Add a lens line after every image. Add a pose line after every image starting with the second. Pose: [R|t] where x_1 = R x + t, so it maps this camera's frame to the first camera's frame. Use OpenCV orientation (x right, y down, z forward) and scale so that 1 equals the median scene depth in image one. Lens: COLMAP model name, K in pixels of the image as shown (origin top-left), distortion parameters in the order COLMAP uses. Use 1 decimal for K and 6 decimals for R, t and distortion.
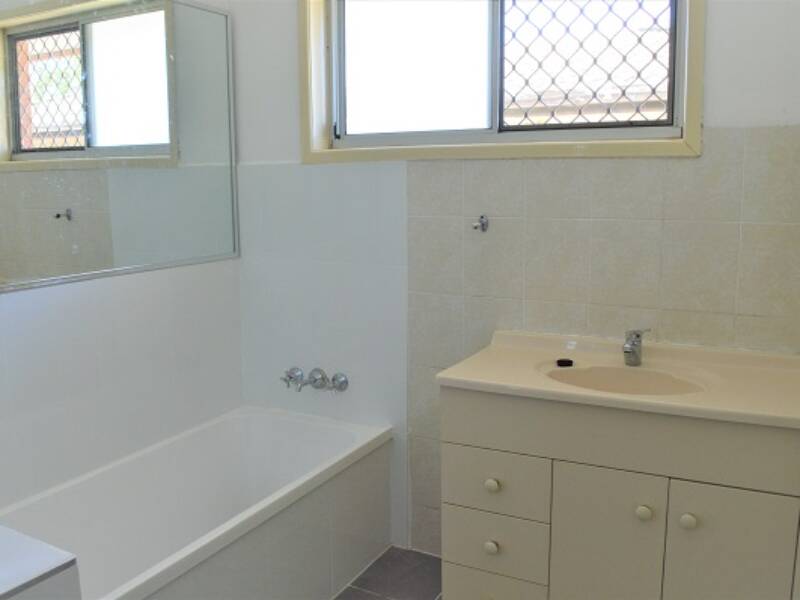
lens RADIAL K [[730.4, 0, 395.5], [0, 730.4, 305.0], [0, 0, 1]] dist [-0.104533, 0.054333]
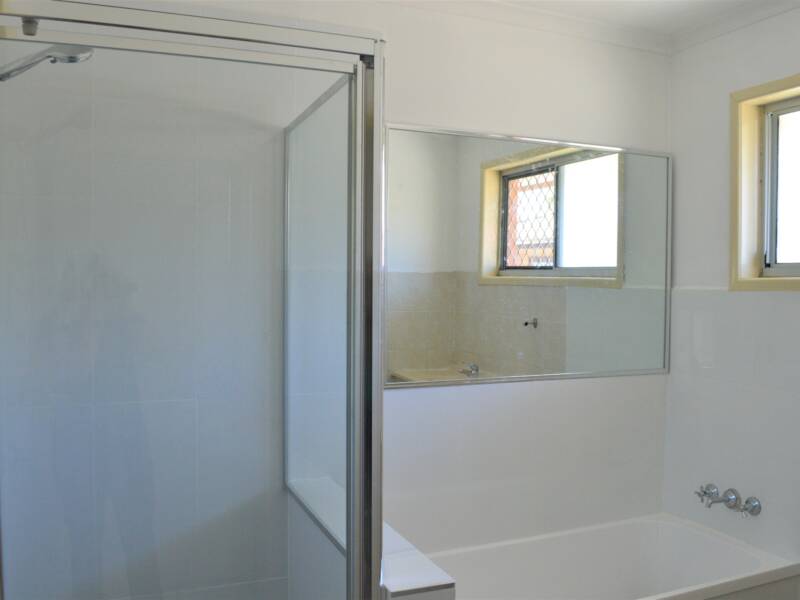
lens RADIAL K [[730.4, 0, 404.0], [0, 730.4, 300.8], [0, 0, 1]] dist [-0.104533, 0.054333]
pose [[0.794385, 0.032089, -0.606567, 0.118973], [-0.123254, 0.986345, -0.109238, -0.006253], [0.594779, 0.161539, 0.787492, -0.095782]]
